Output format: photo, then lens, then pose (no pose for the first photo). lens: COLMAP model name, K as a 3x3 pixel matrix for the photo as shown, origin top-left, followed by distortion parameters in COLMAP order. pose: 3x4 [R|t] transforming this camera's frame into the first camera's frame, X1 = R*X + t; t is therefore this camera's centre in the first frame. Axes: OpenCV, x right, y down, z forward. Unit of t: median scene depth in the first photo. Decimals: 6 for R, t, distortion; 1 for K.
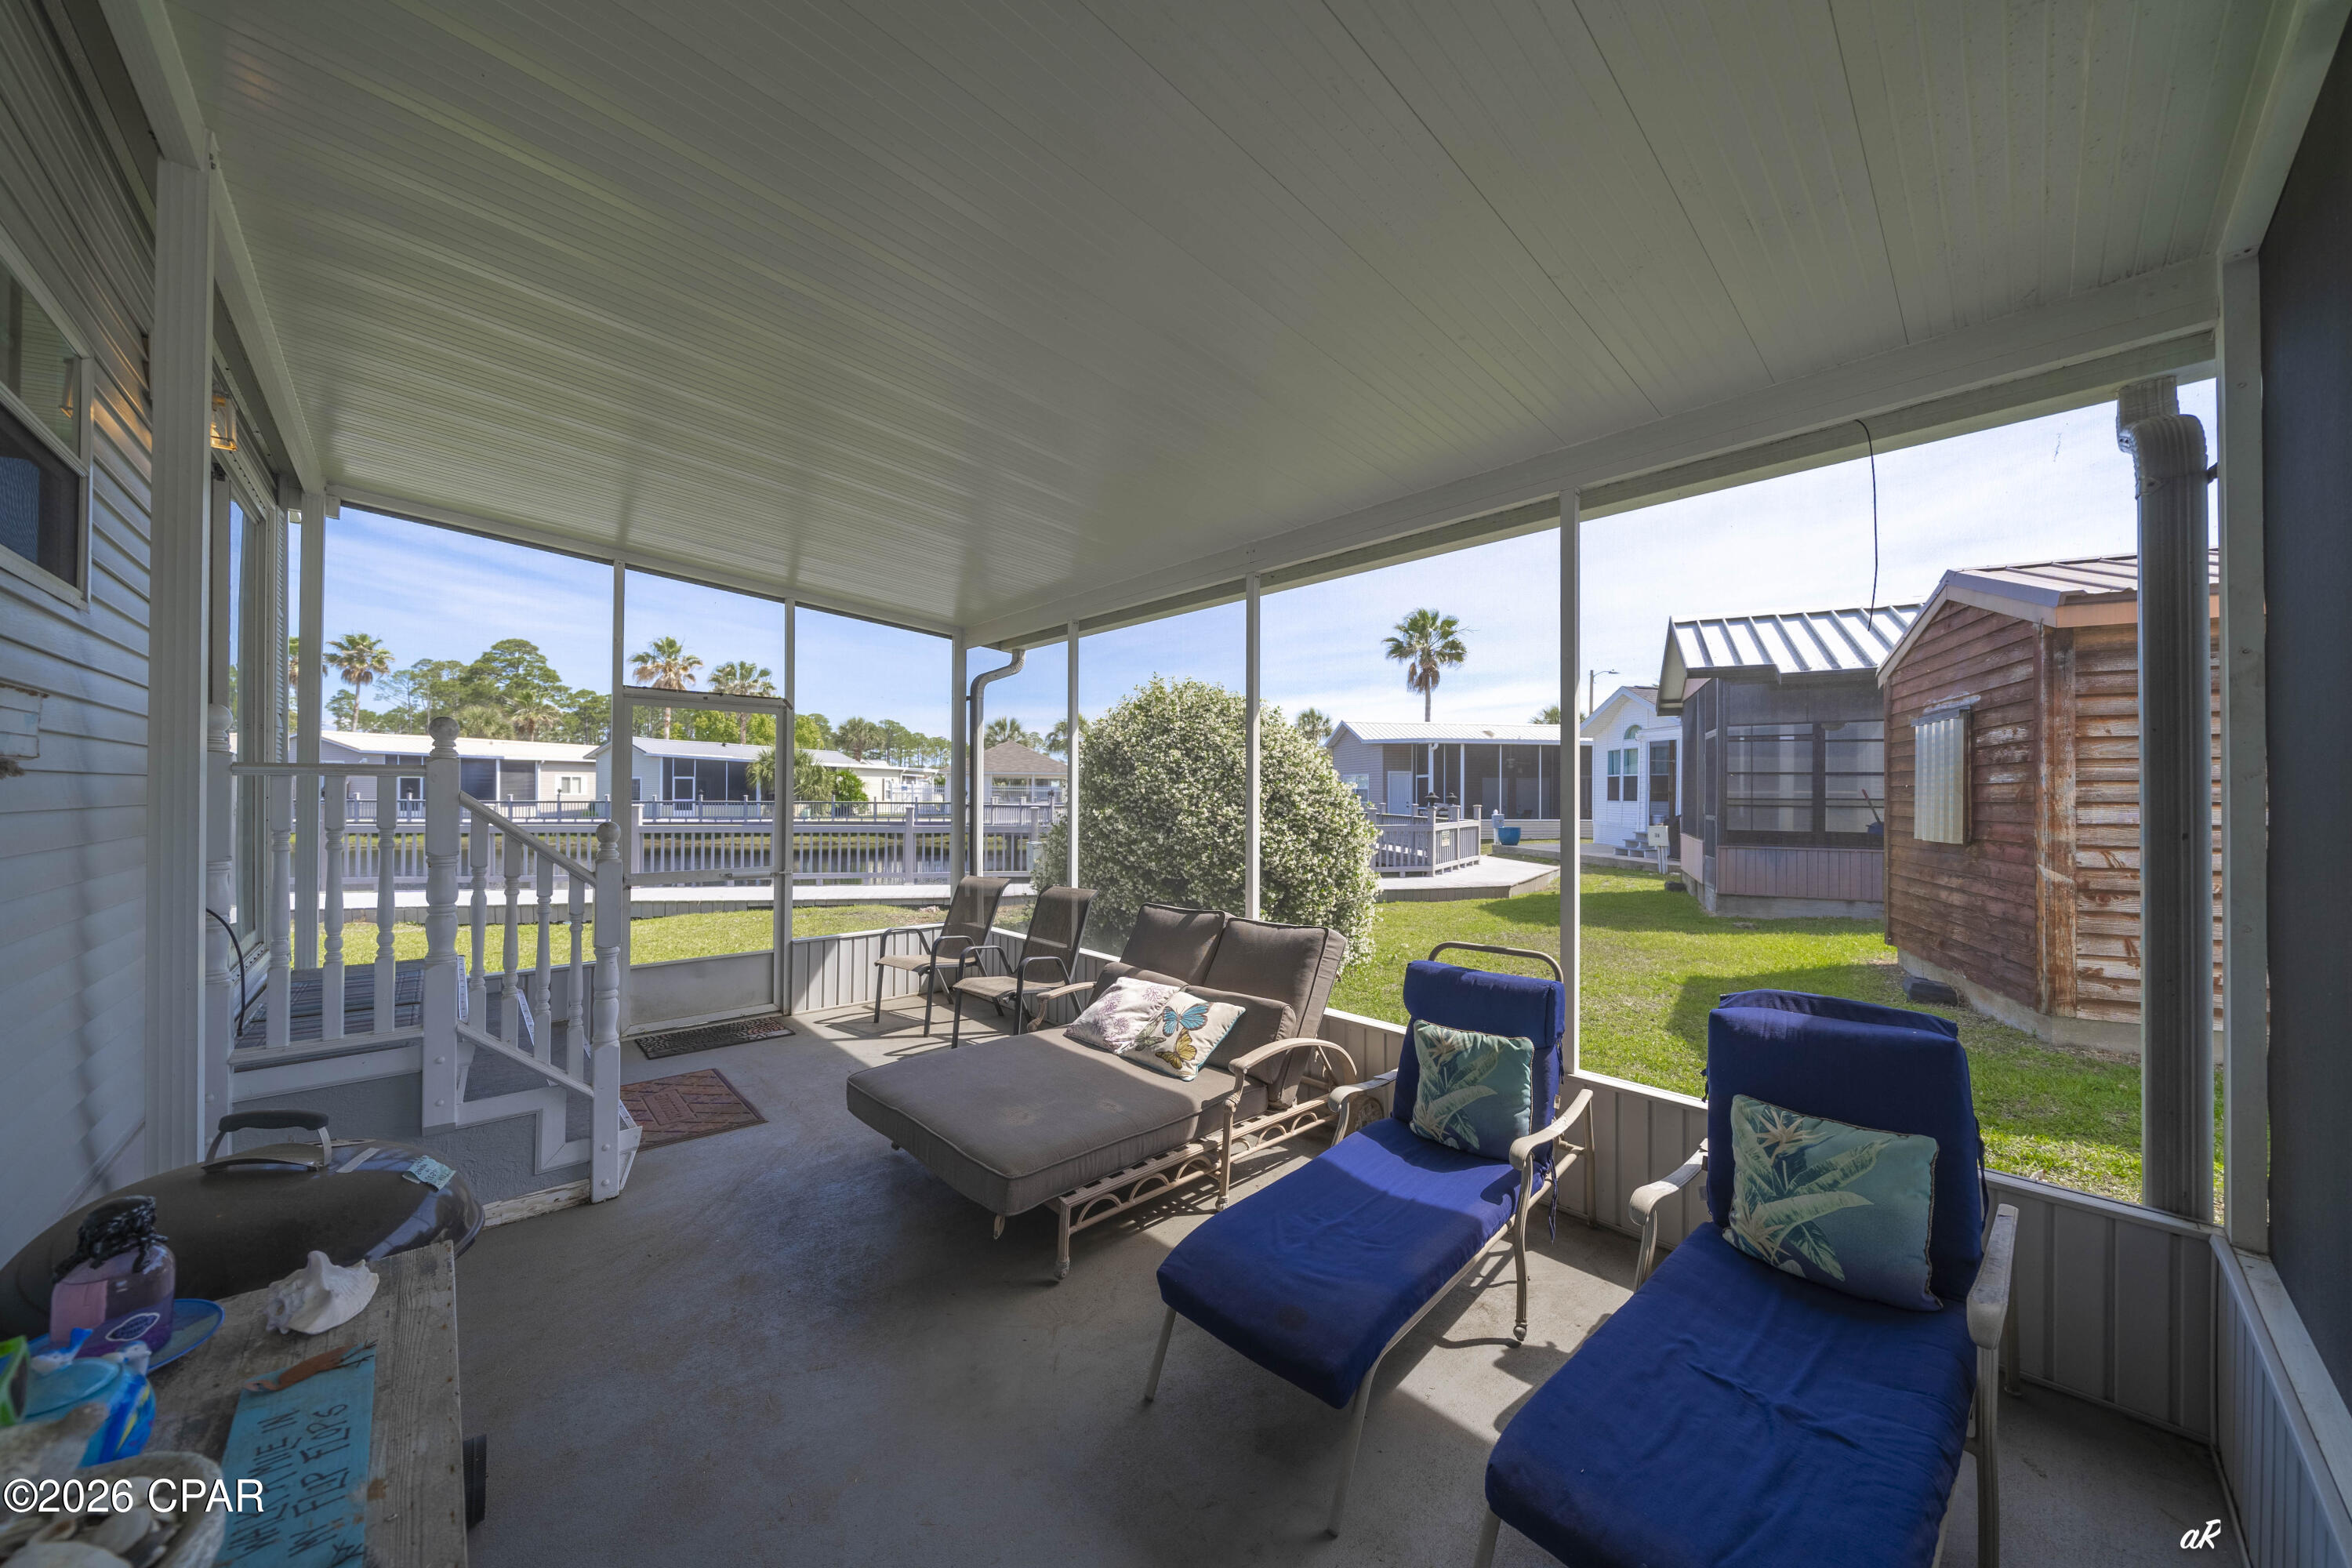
lens RADIAL K [[791.6, 0, 1180.1], [0, 791.6, 788.8], [0, 0, 1]] dist [-0.011465, -0.000018]
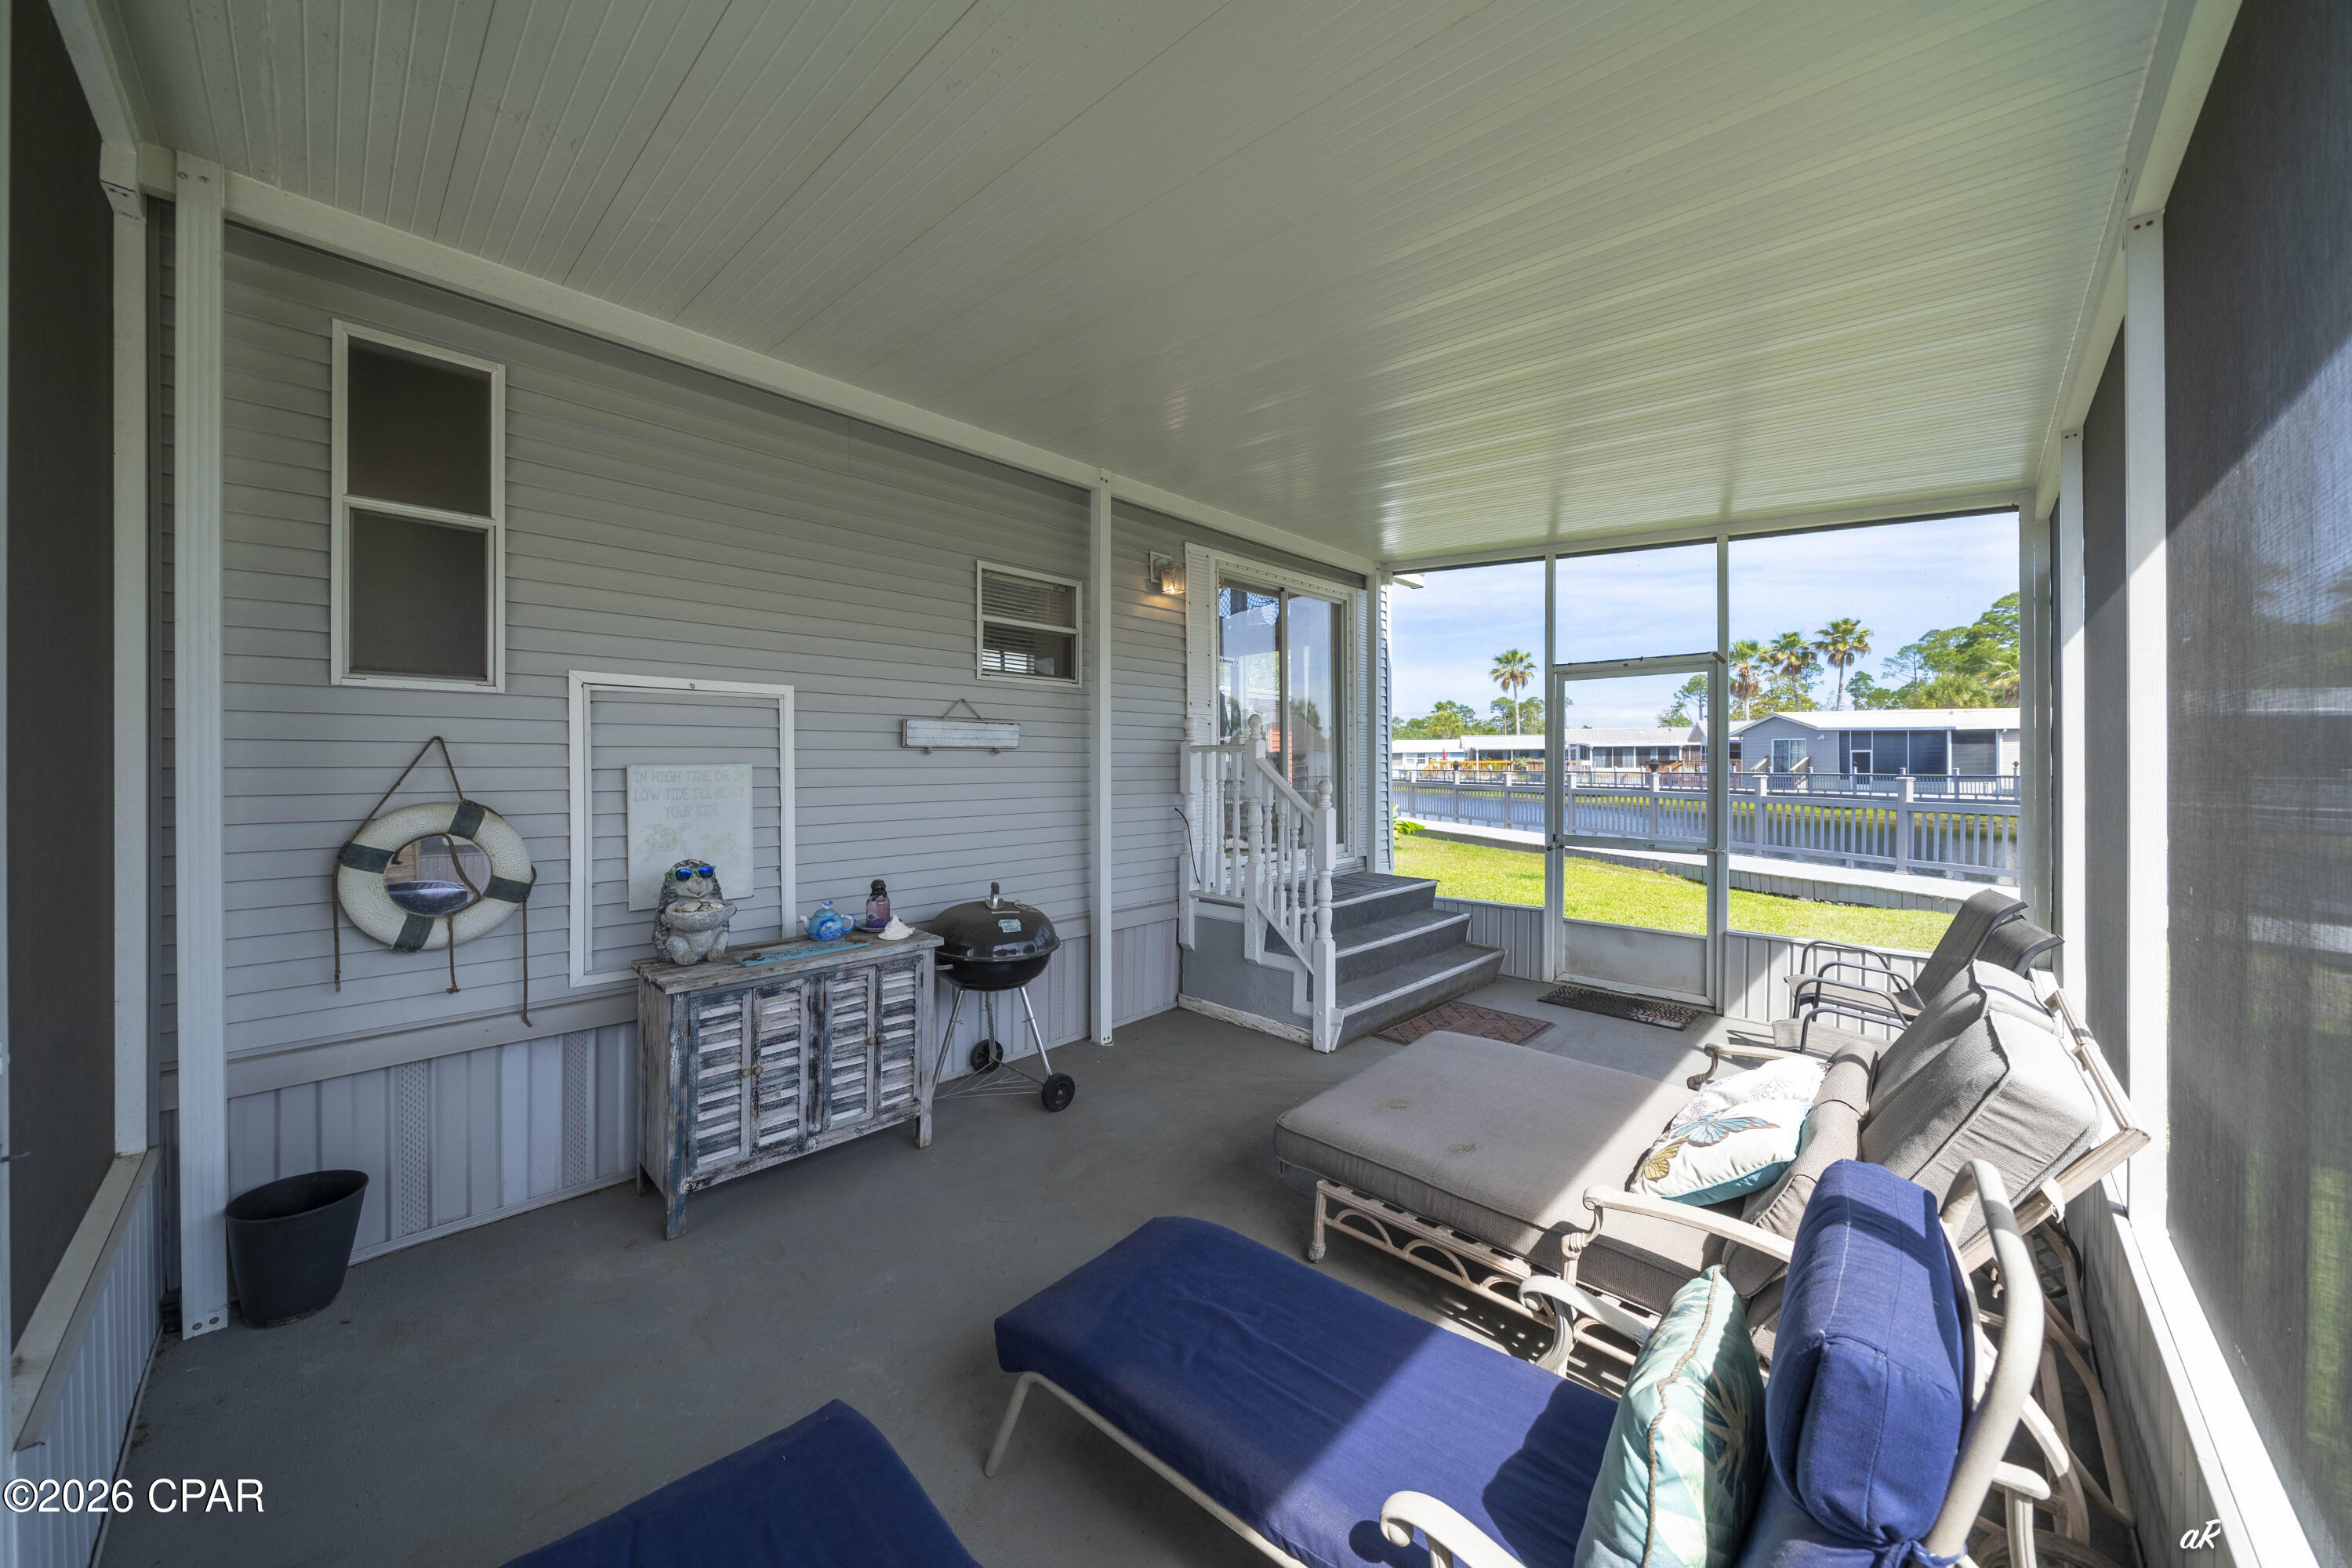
lens RADIAL K [[828.1, 0, 1179.3], [0, 828.1, 770.7], [0, 0, 1]] dist [-0.000386, -0.000062]
pose [[0.052465, 0.000239, -0.998623, 0.485485], [0.008373, 0.999965, 0.000680, 0.015283], [0.998588, -0.008398, 0.052461, 0.455601]]
